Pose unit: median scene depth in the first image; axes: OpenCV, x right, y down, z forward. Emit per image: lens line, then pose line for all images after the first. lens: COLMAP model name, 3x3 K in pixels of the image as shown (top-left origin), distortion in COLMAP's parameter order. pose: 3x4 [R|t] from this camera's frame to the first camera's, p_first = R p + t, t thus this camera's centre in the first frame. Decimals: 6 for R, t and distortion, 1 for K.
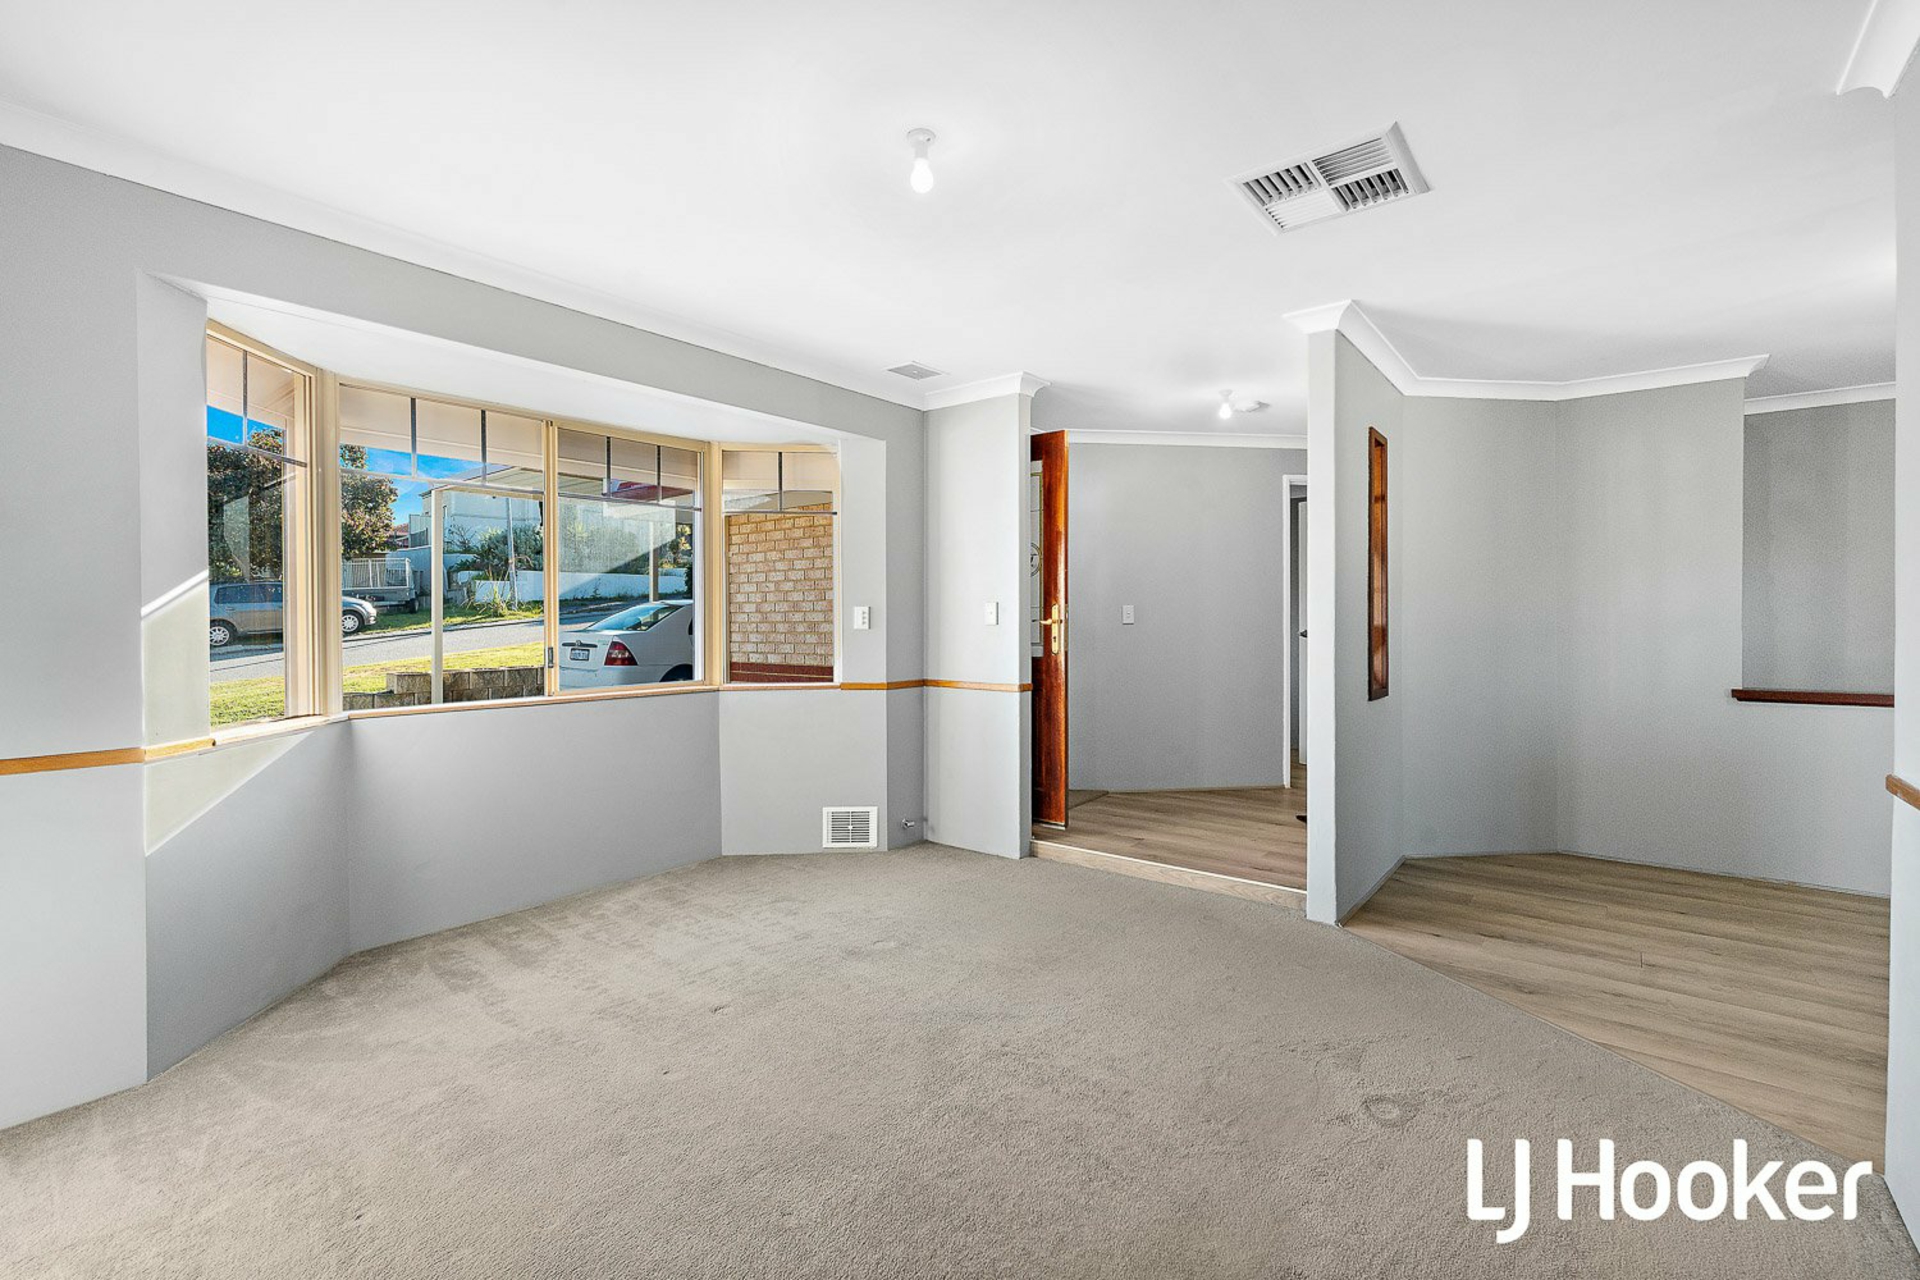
lens RADIAL K [[841.2, 0, 962.3], [0, 841.2, 625.3], [0, 0, 1]] dist [-0.006771, 0.000544]
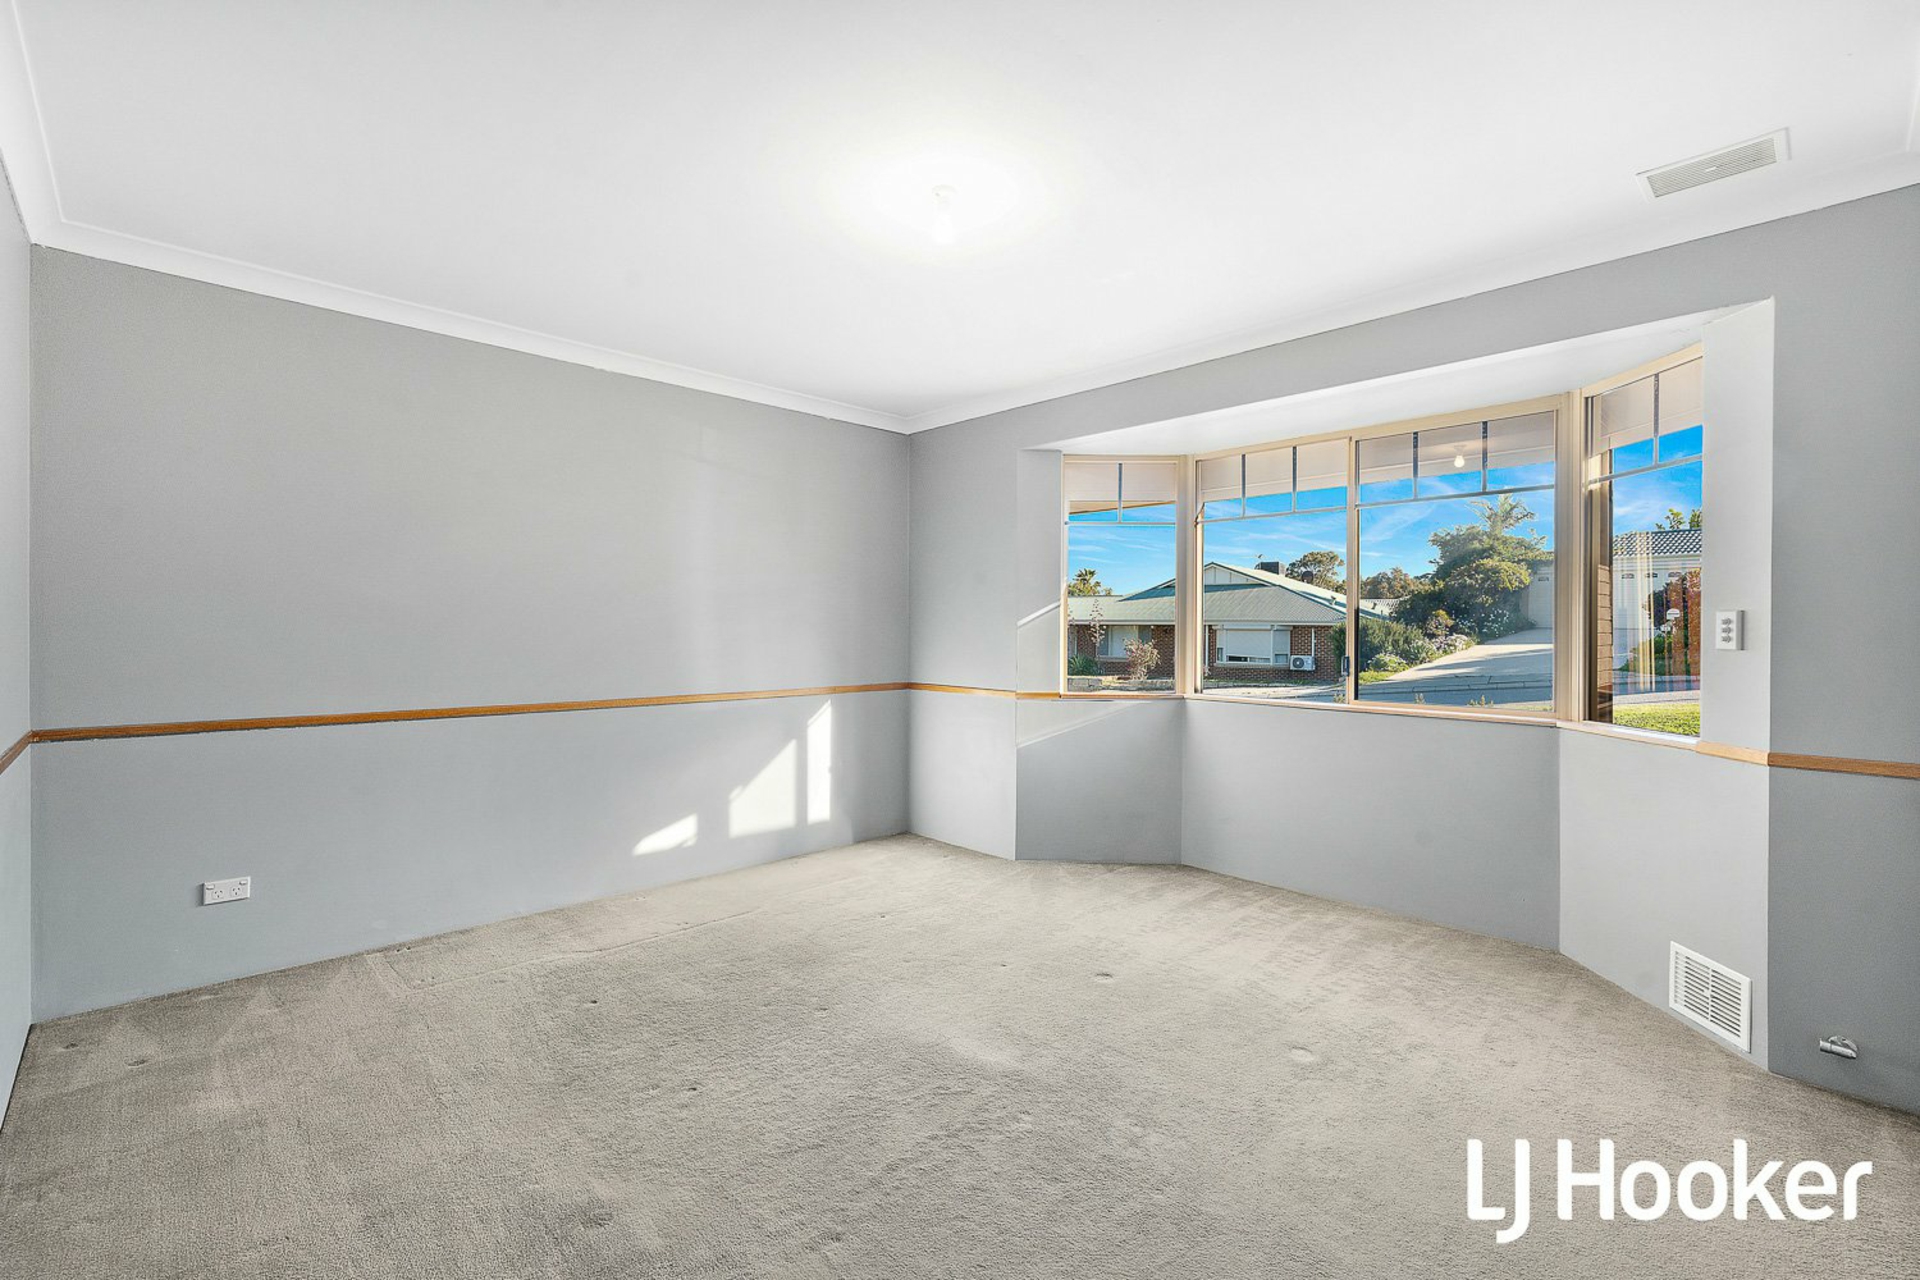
lens RADIAL K [[841.2, 0, 958.1], [0, 841.2, 629.2], [0, 0, 1]] dist [-0.006771, 0.000544]
pose [[-0.142772, 0.005513, -0.989740, 0.656462], [-0.010481, 0.999920, 0.007081, -0.011284], [0.989700, 0.011384, -0.142703, 0.734633]]
